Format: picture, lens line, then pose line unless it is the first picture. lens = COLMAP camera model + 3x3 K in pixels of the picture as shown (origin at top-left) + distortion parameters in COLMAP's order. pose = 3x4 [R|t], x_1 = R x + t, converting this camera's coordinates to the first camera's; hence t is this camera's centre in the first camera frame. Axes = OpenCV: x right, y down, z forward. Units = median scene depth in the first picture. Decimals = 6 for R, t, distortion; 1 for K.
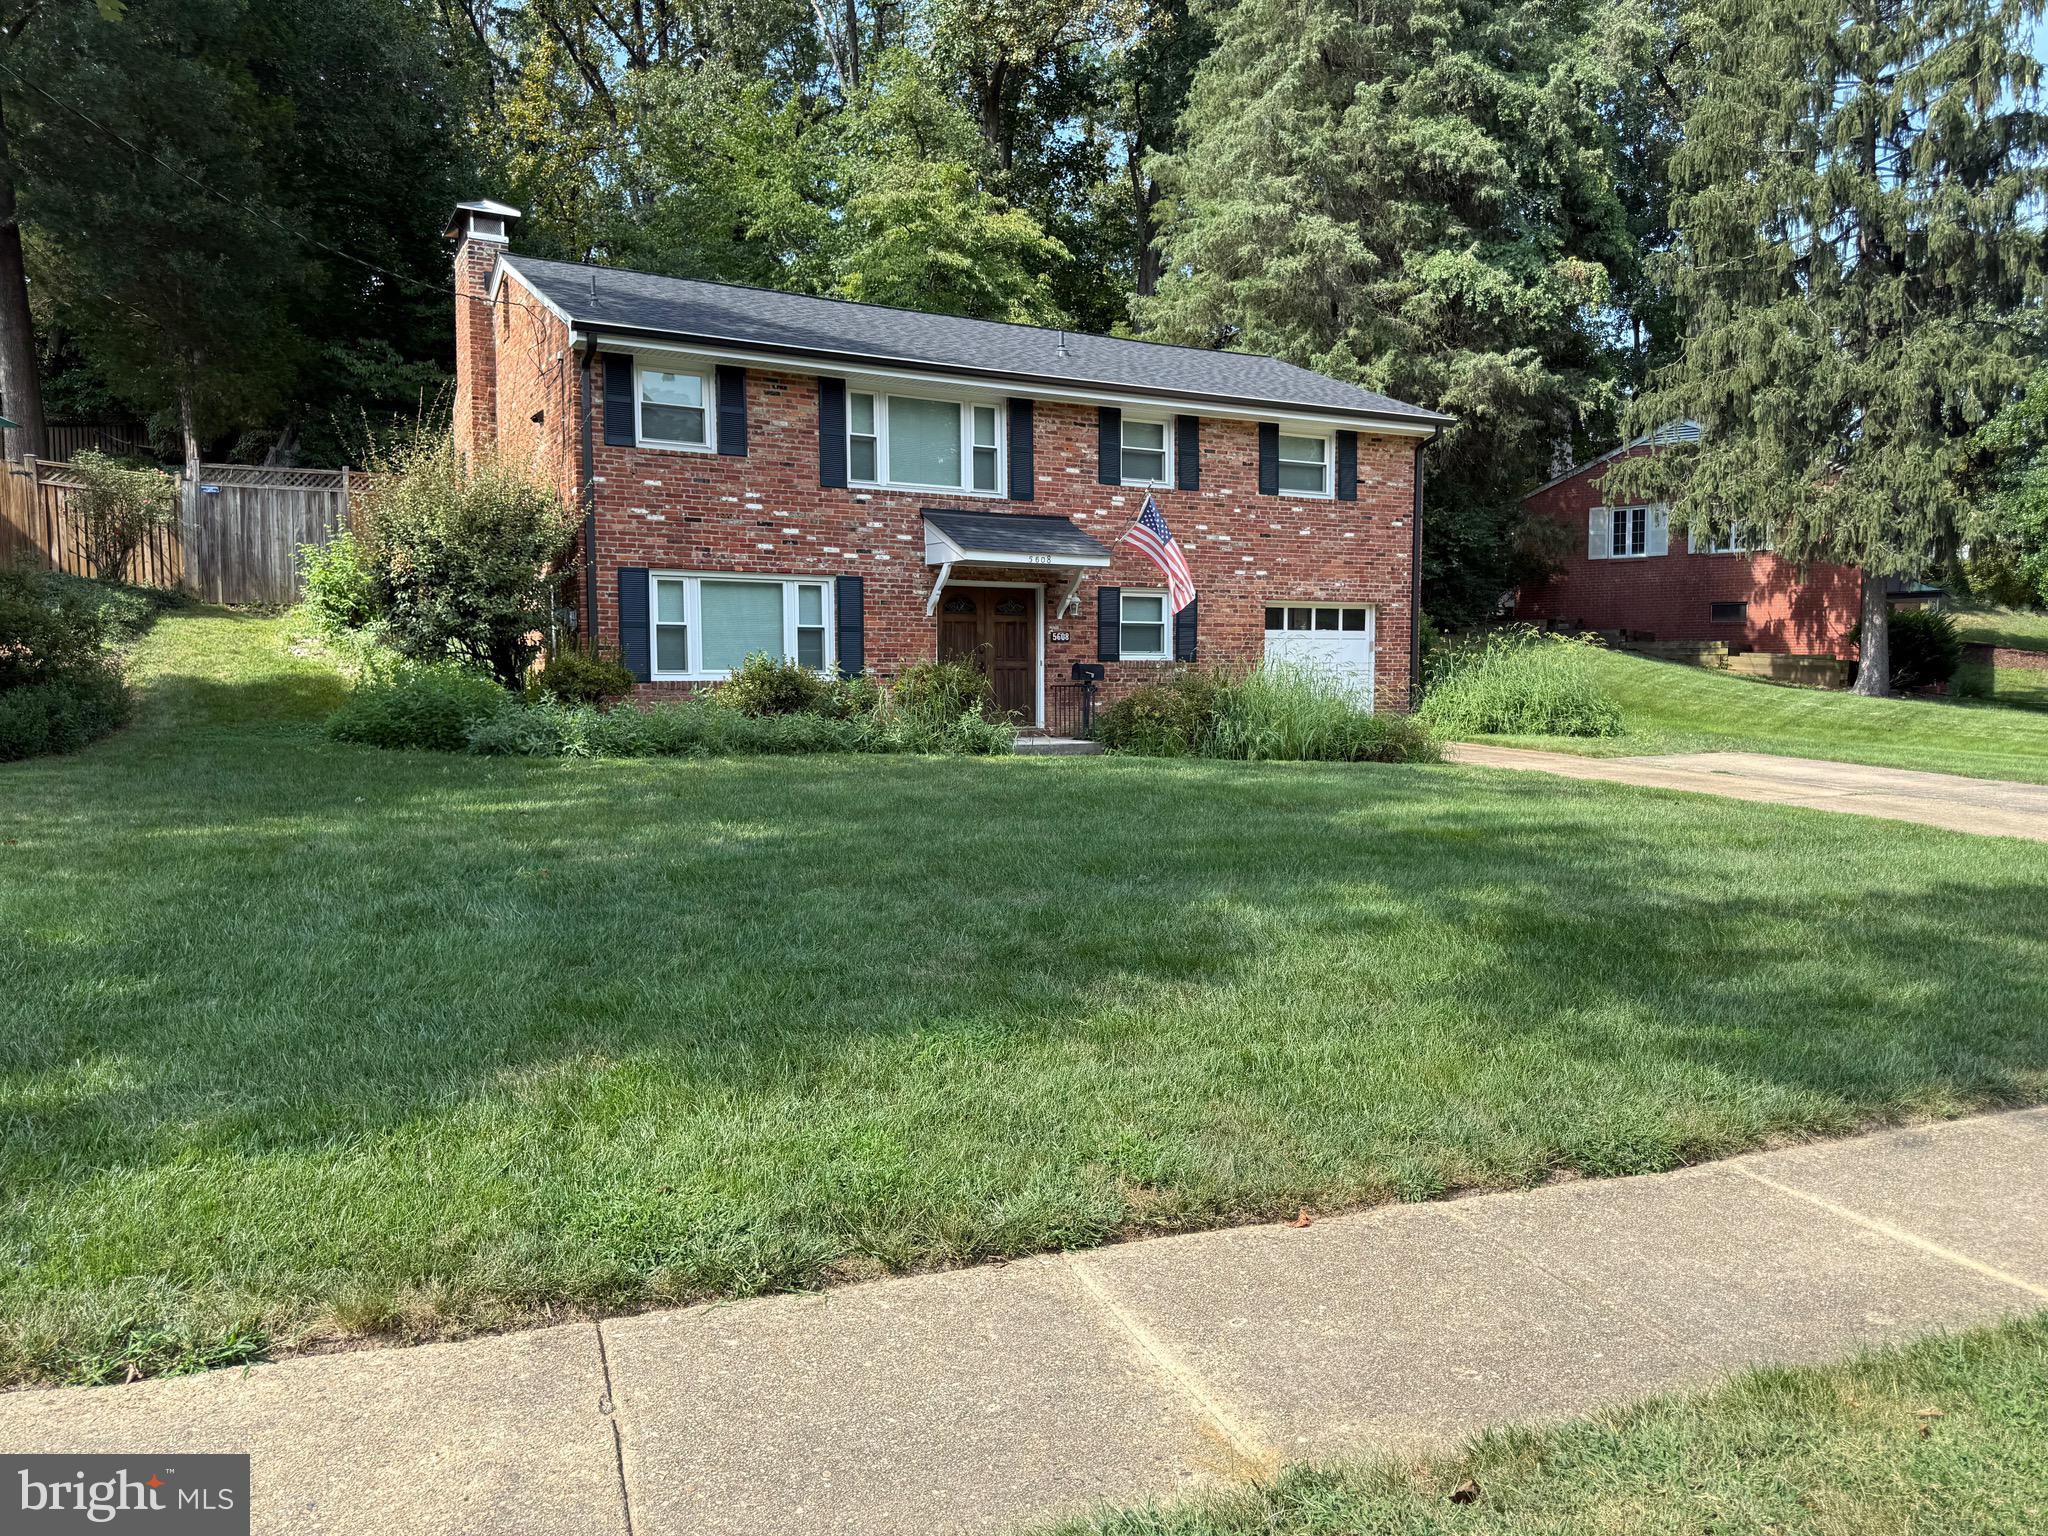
lens RADIAL K [[1429.2, 0, 1026.3], [0, 1429.2, 774.2], [0, 0, 1]] dist [0.022468, -0.038360]
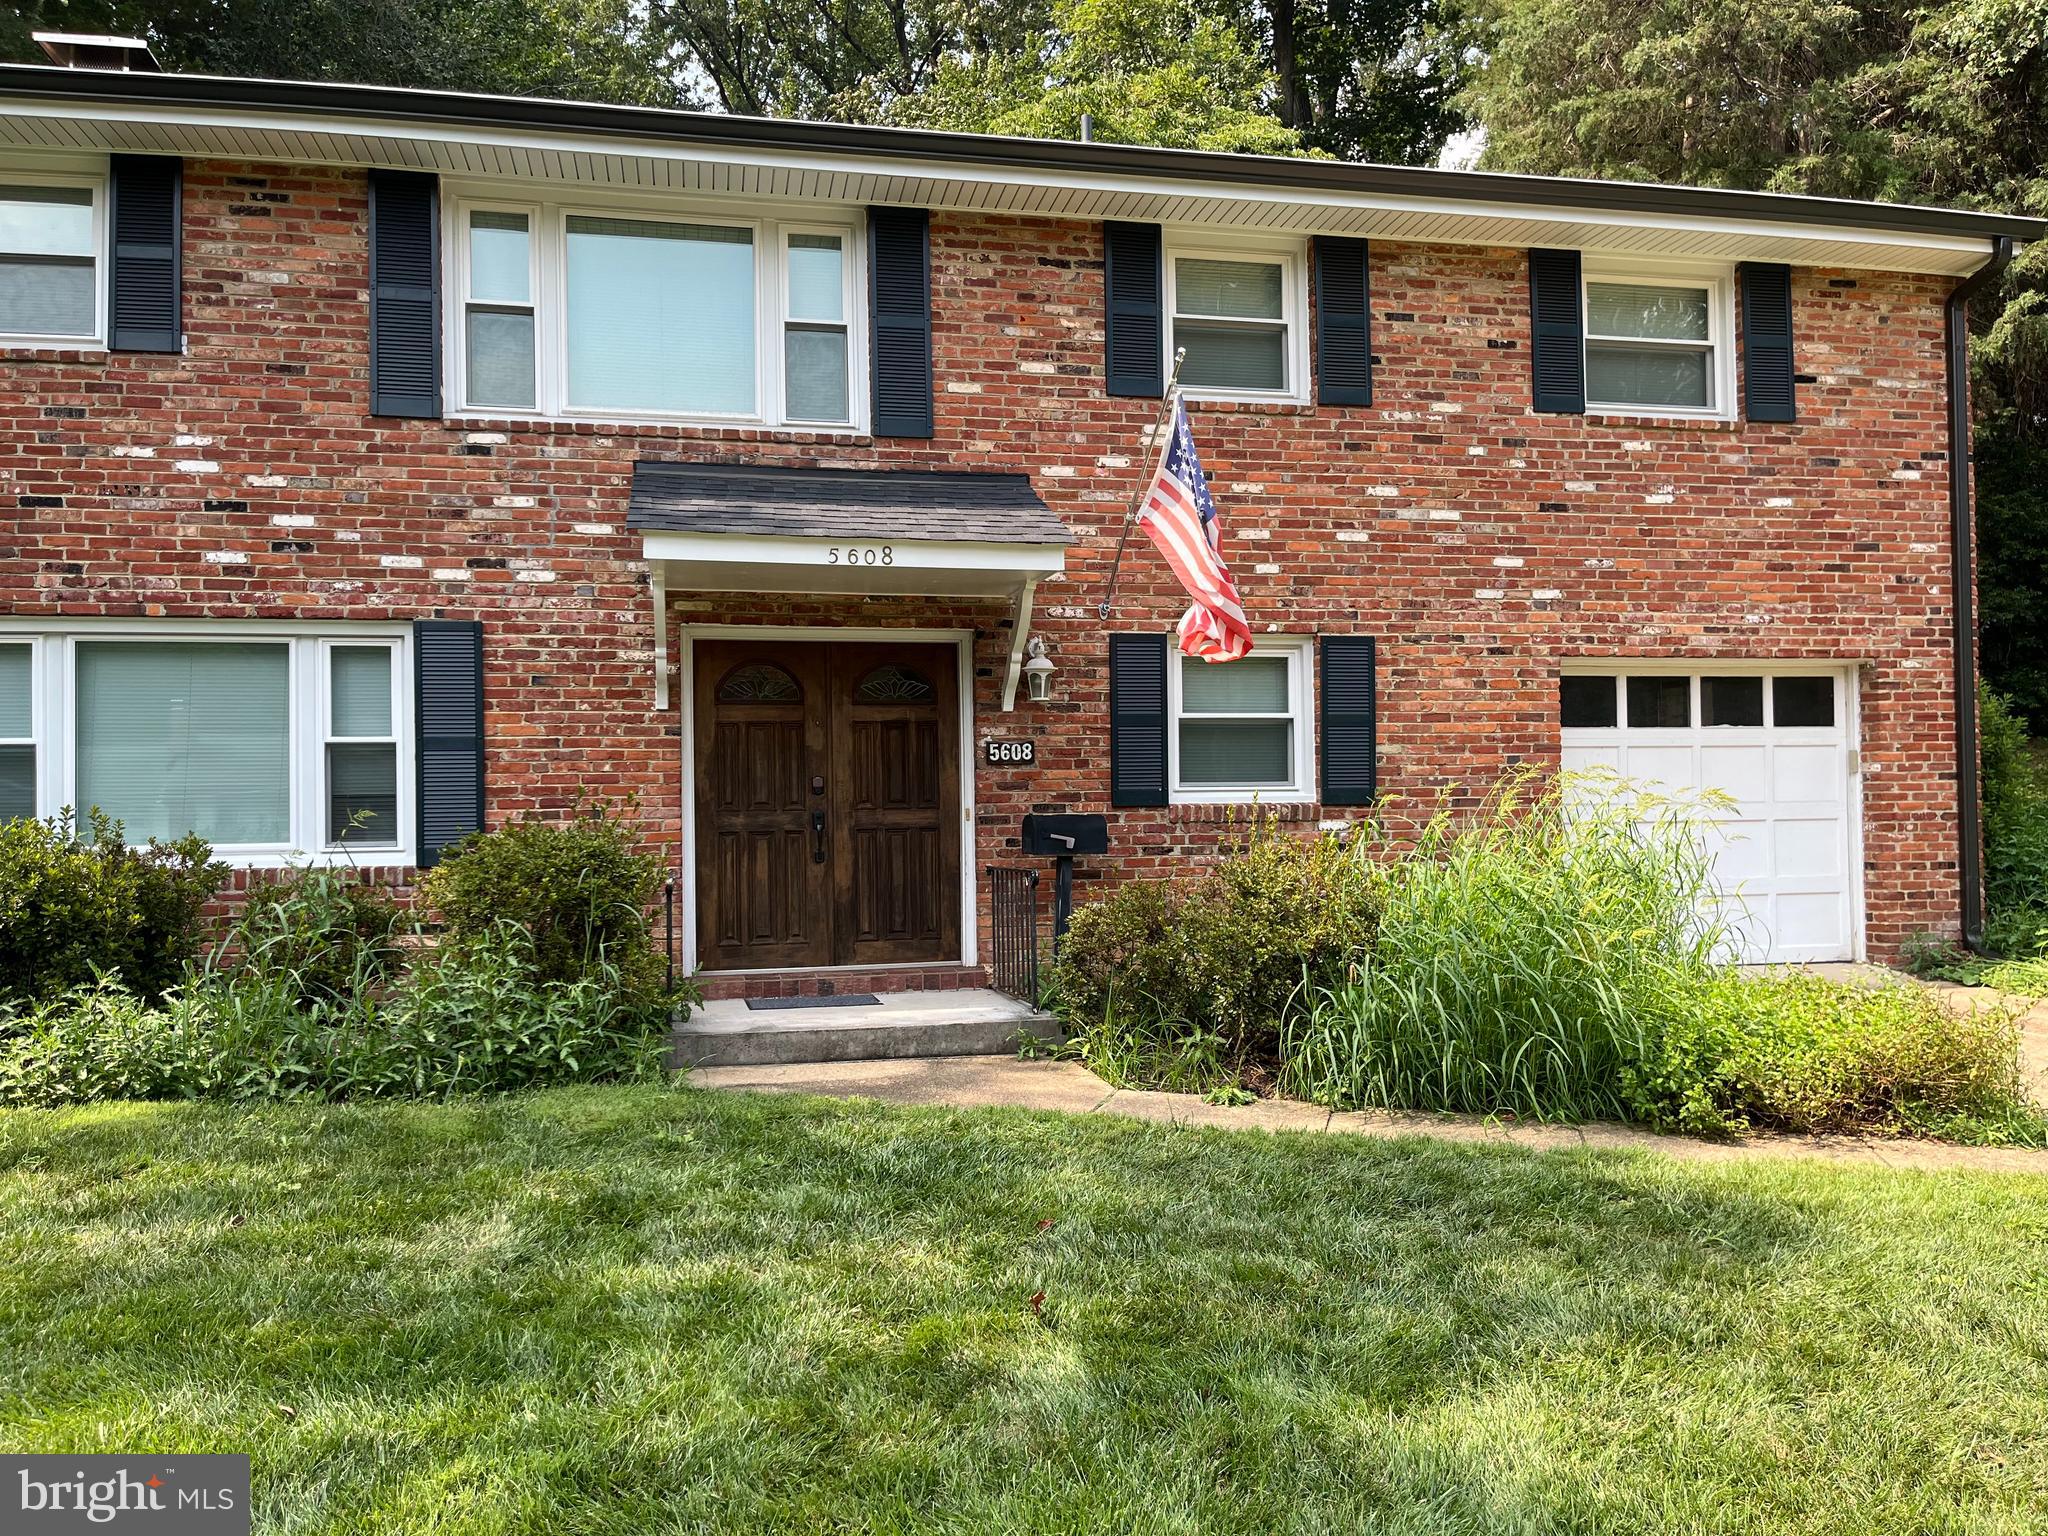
lens RADIAL K [[1522.8, 0, 1033.0], [0, 1522.8, 844.2], [0, 0, 1]] dist [0.021249, -0.035743]
pose [[0.955496, -0.021365, -0.294230, 0.163009], [-0.000959, 0.997144, -0.075521, -0.034555], [0.295003, 0.072442, 0.952746, 0.571067]]
